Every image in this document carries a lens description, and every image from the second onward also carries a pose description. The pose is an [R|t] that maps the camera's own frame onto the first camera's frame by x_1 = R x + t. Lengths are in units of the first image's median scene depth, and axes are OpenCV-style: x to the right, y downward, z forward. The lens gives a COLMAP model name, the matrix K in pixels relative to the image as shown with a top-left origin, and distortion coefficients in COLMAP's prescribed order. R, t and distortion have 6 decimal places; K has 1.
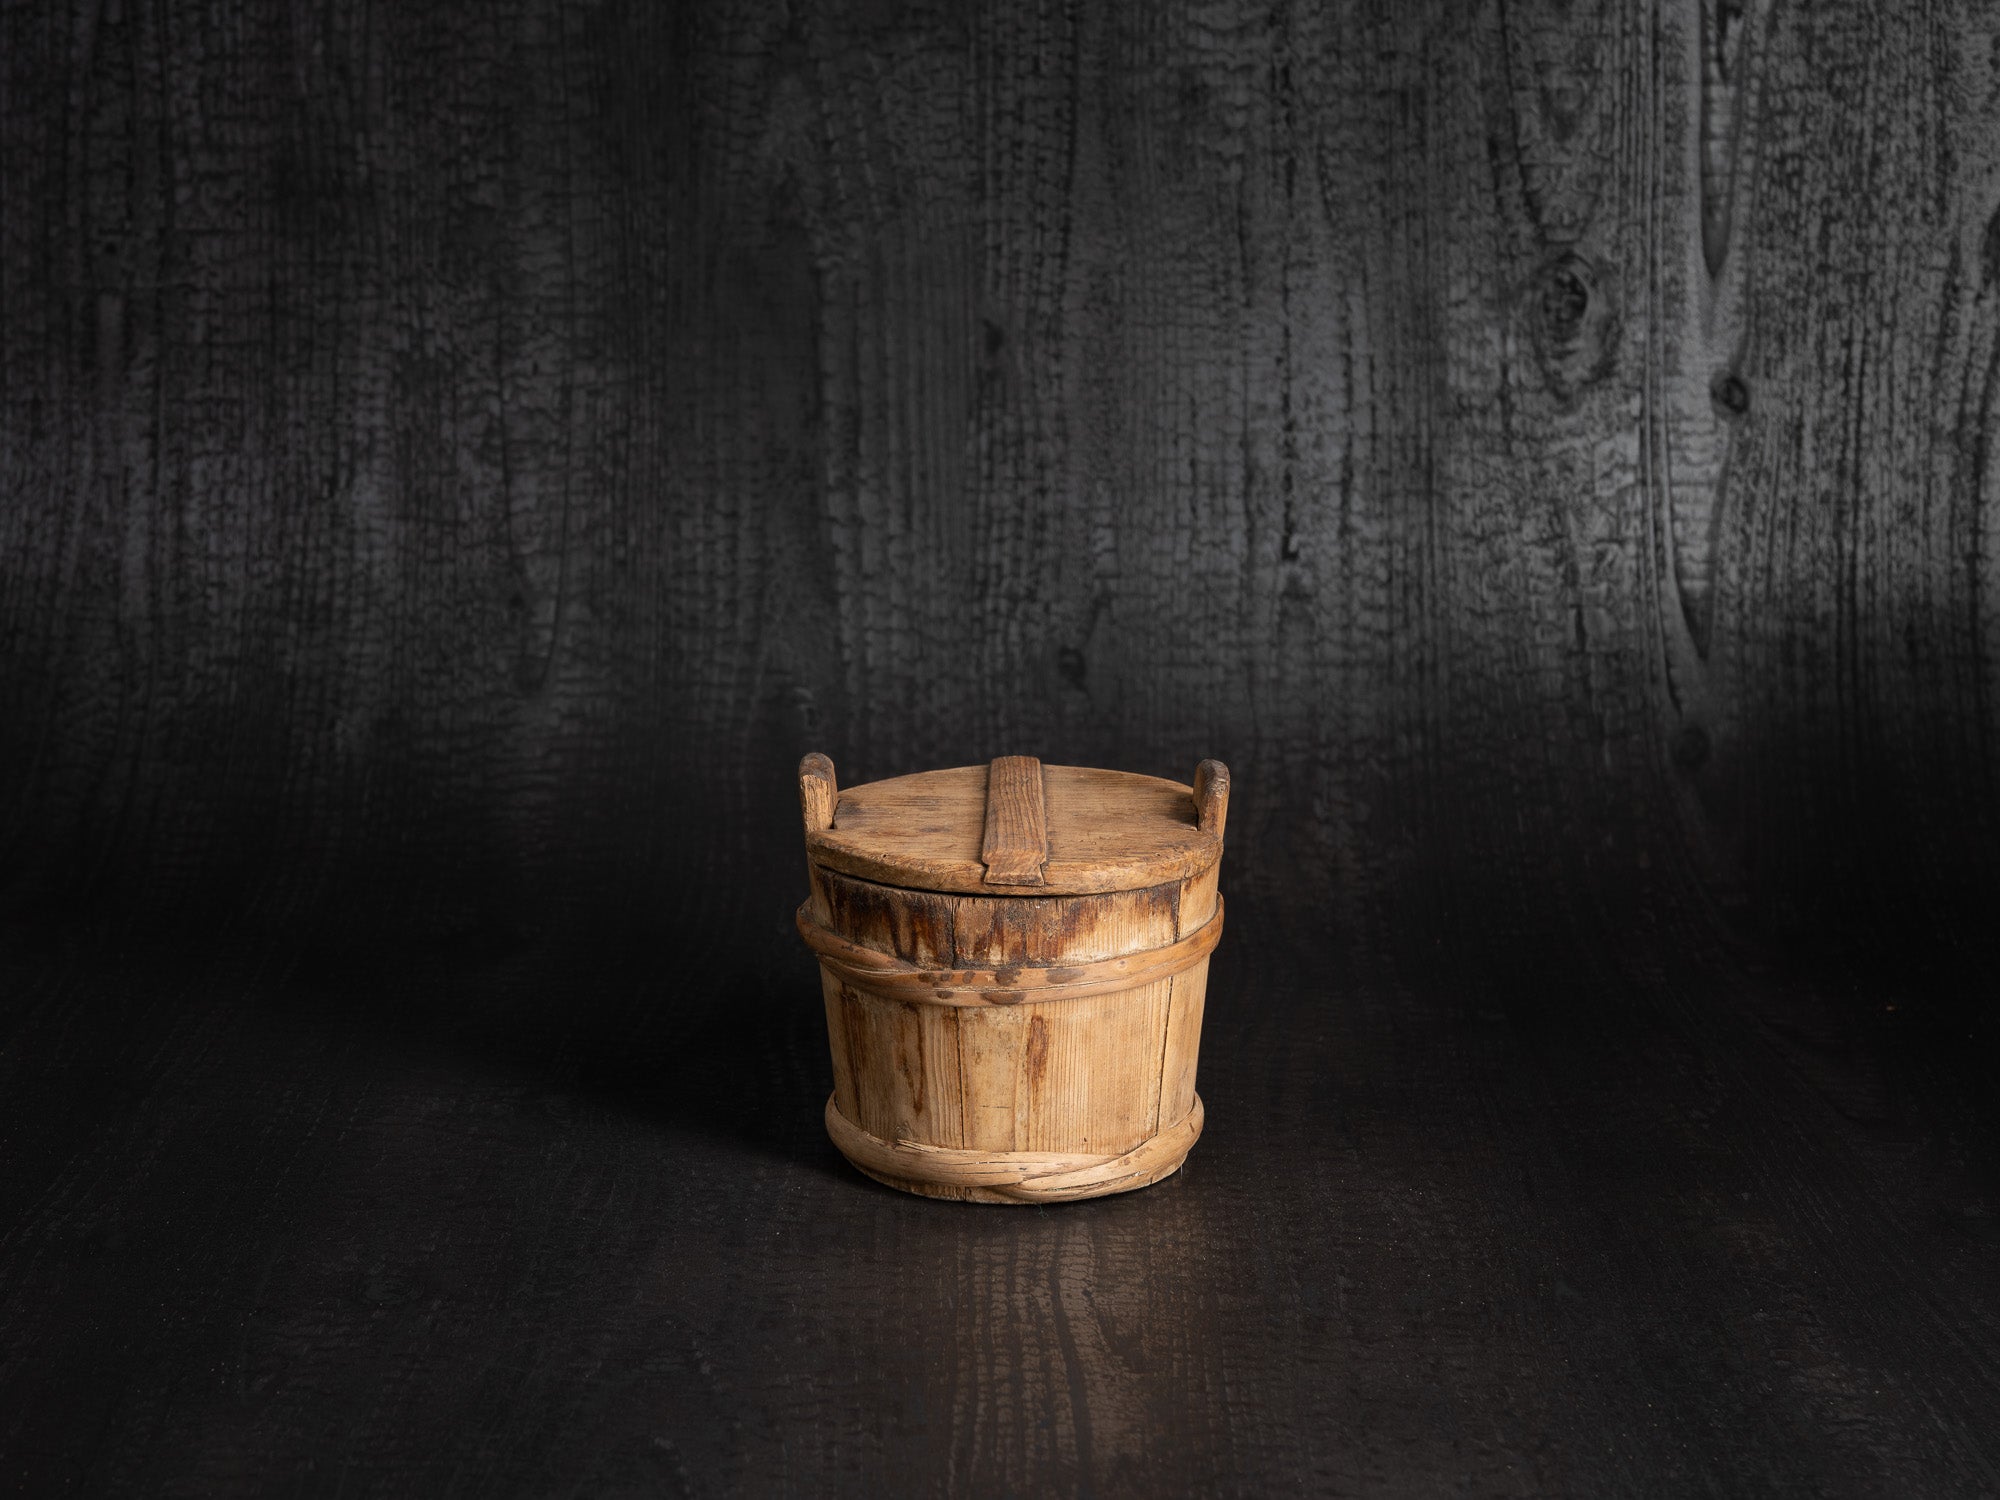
lens RADIAL K [[3768.4, 0, 998.2], [0, 3768.4, 760.6], [0, 0, 1]] dist [0.114767, 0.274454]
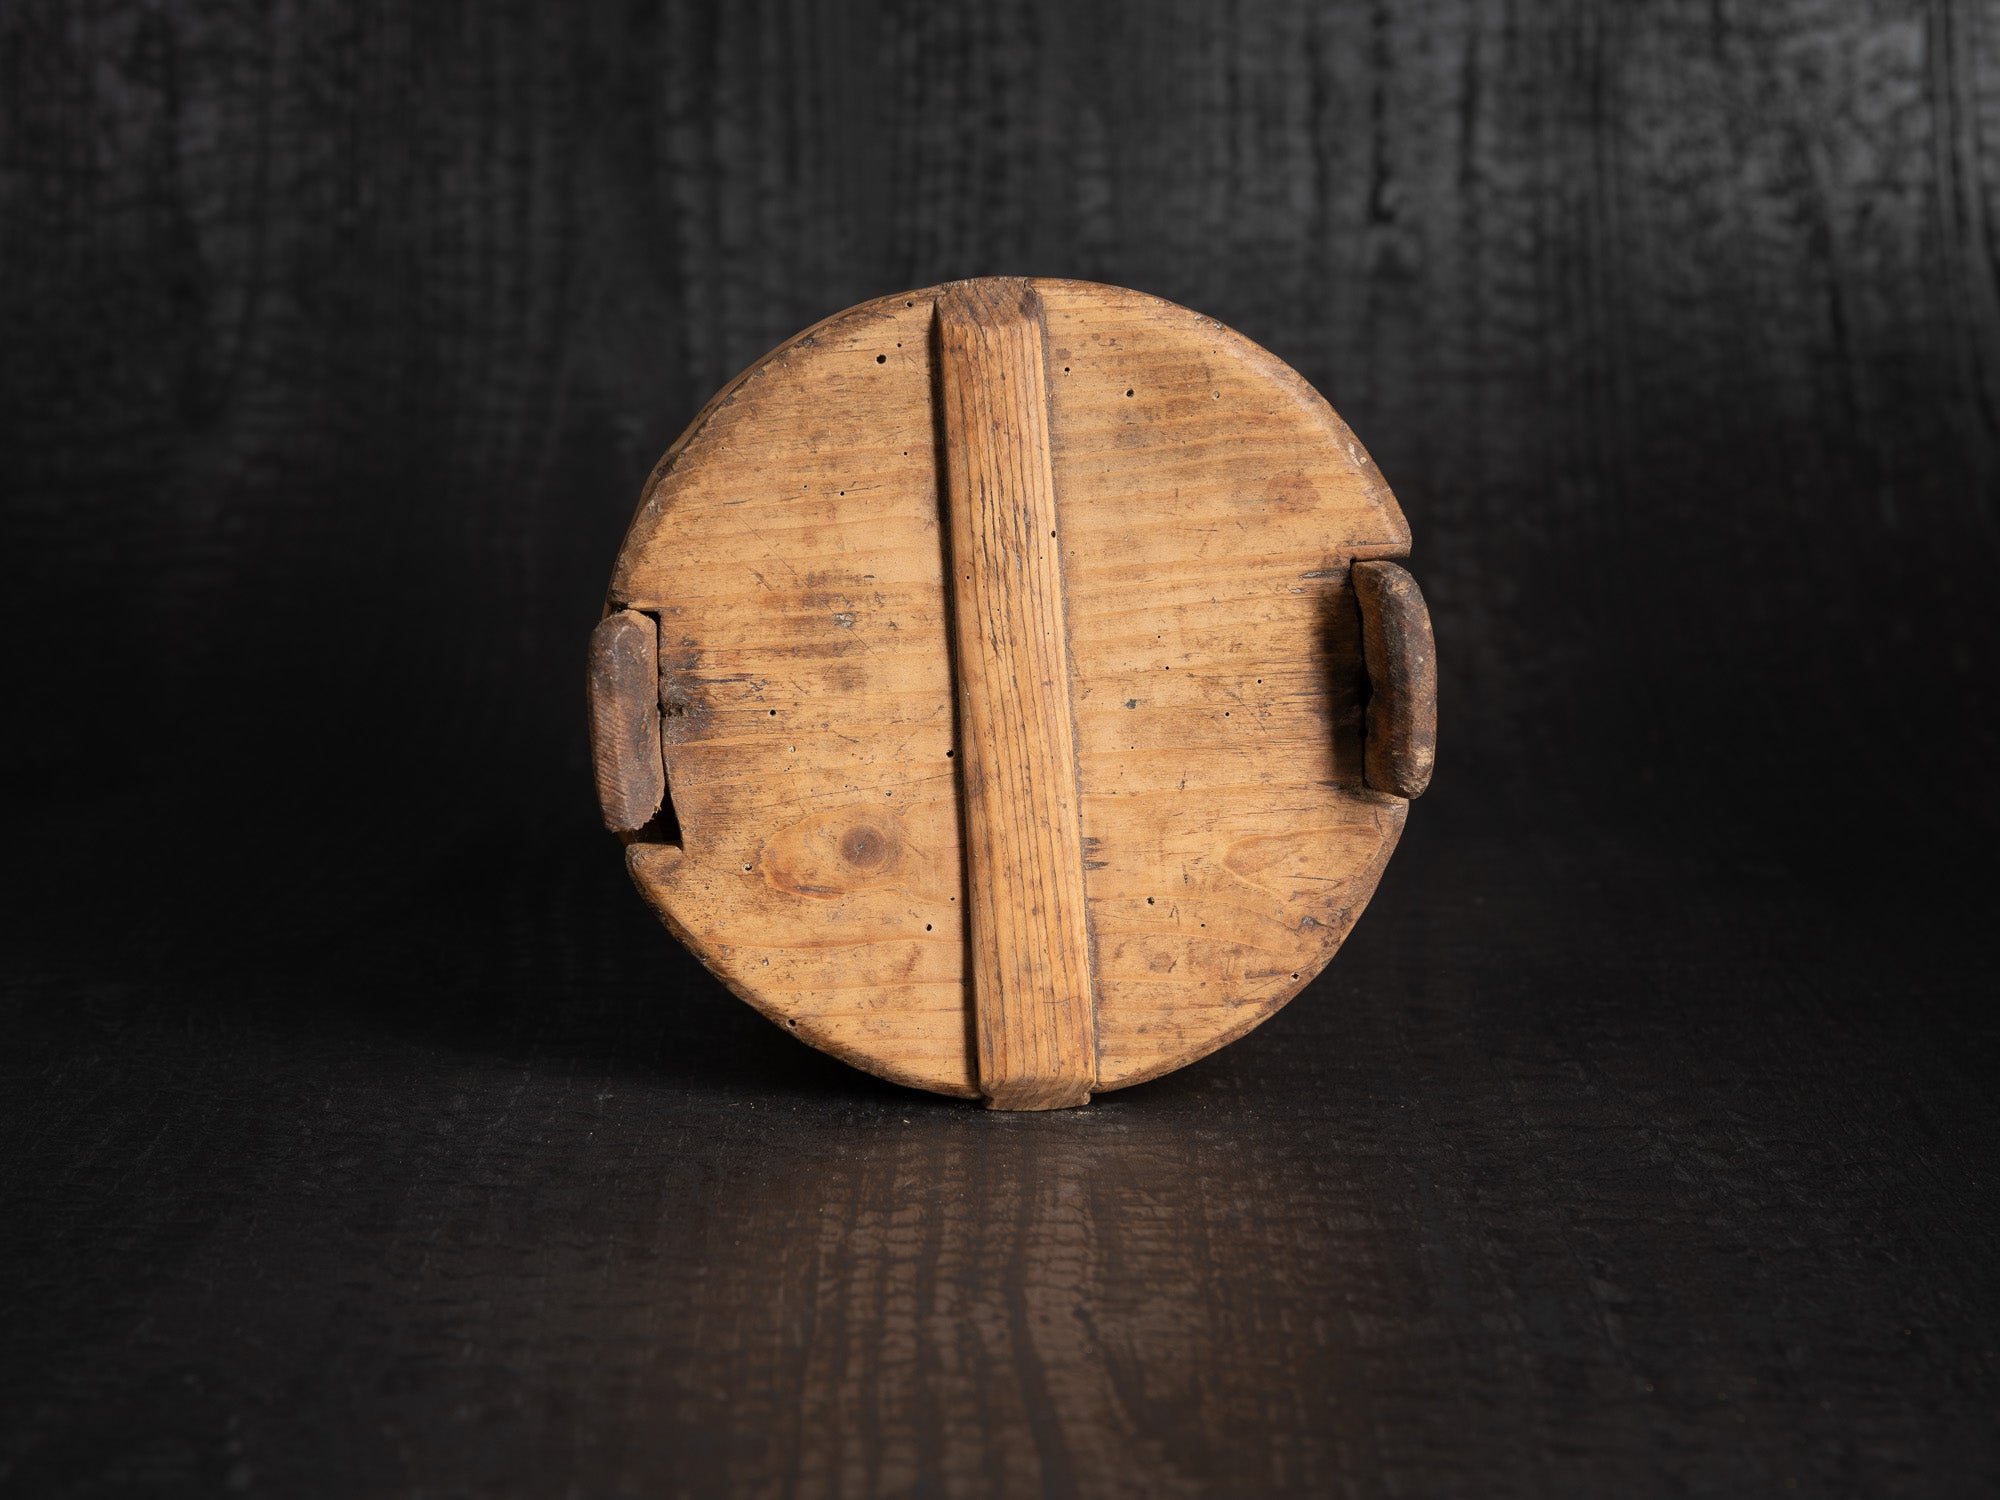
lens RADIAL K [[3855.7, 0, 1000.0], [0, 3855.7, 750.0], [0, 0, 1]] dist [0.124628, 0.249303]
pose [[0.999964, -0.005247, 0.006731, 0.006753], [0.005439, 0.999571, -0.028765, 0.055922], [-0.006577, 0.028801, 0.999564, 0.339051]]
